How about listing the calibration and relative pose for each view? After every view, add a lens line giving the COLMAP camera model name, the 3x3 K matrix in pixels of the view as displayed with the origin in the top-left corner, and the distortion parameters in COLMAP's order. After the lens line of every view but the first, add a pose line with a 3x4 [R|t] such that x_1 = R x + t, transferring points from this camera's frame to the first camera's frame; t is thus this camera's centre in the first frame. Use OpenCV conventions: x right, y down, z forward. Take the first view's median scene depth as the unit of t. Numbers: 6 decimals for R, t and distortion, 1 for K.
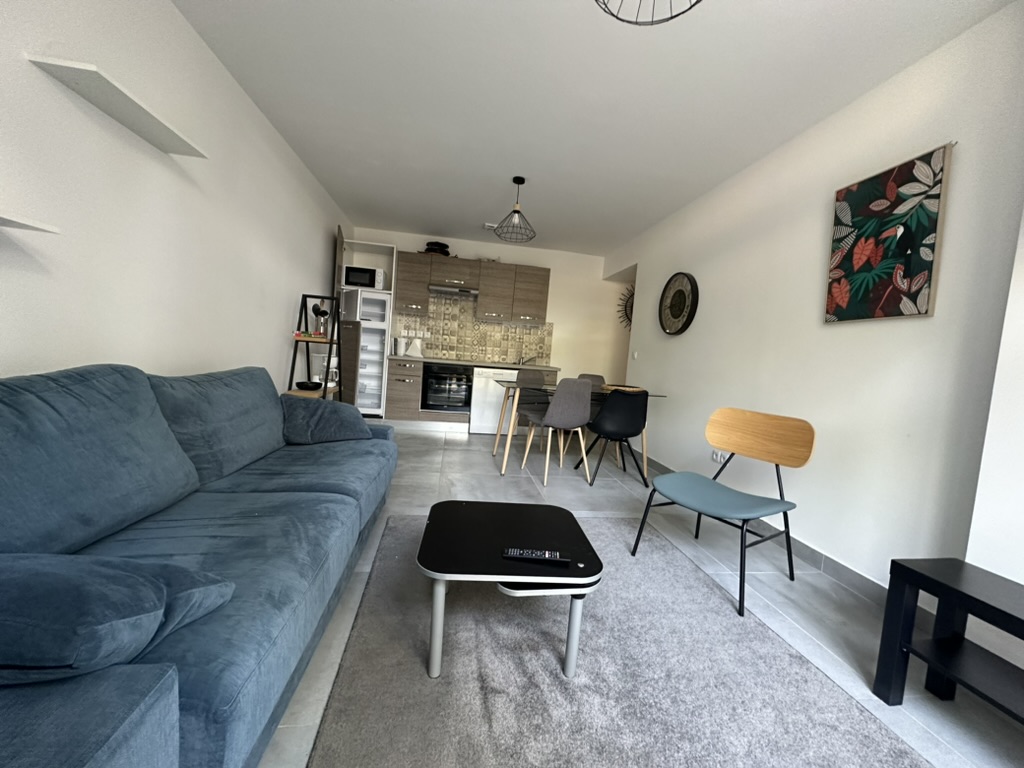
lens RADIAL K [[405.5, 0, 520.3], [0, 405.5, 389.8], [0, 0, 1]] dist [-0.001052, 0.000103]
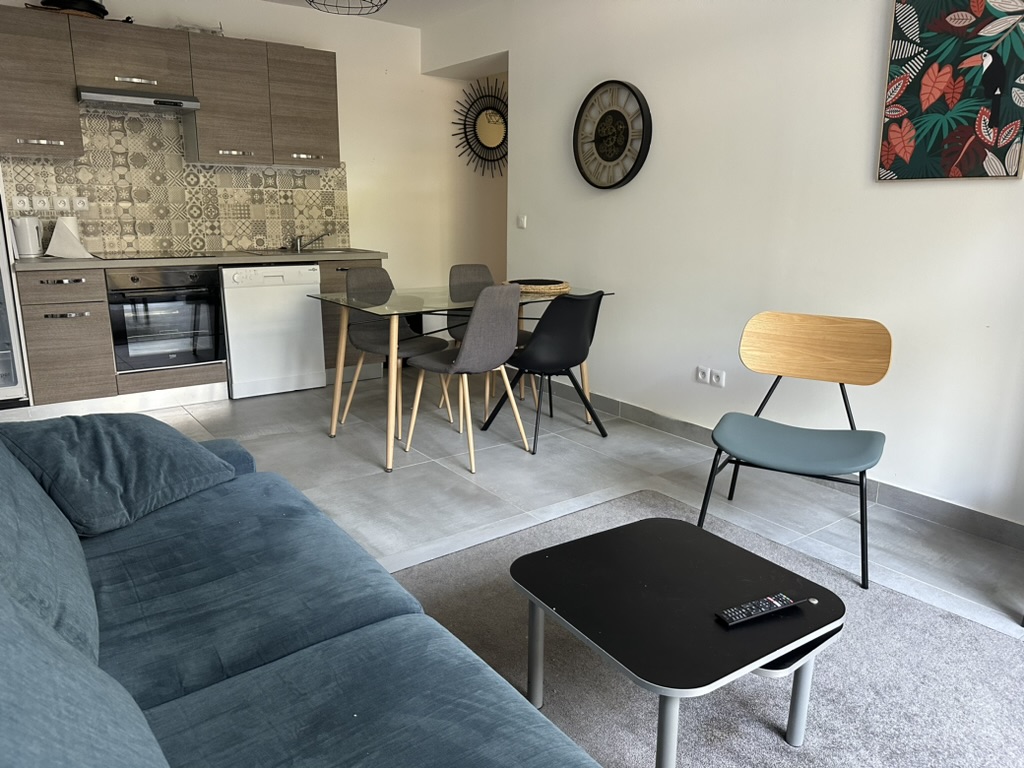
lens RADIAL K [[708.5, 0, 521.3], [0, 708.5, 393.9], [0, 0, 1]] dist [0.028450, -0.032863]
pose [[0.879044, -0.186586, 0.438712, -0.449106], [0.096651, 0.970868, 0.219256, -0.137502], [-0.466841, -0.150334, 0.871469, 0.125429]]
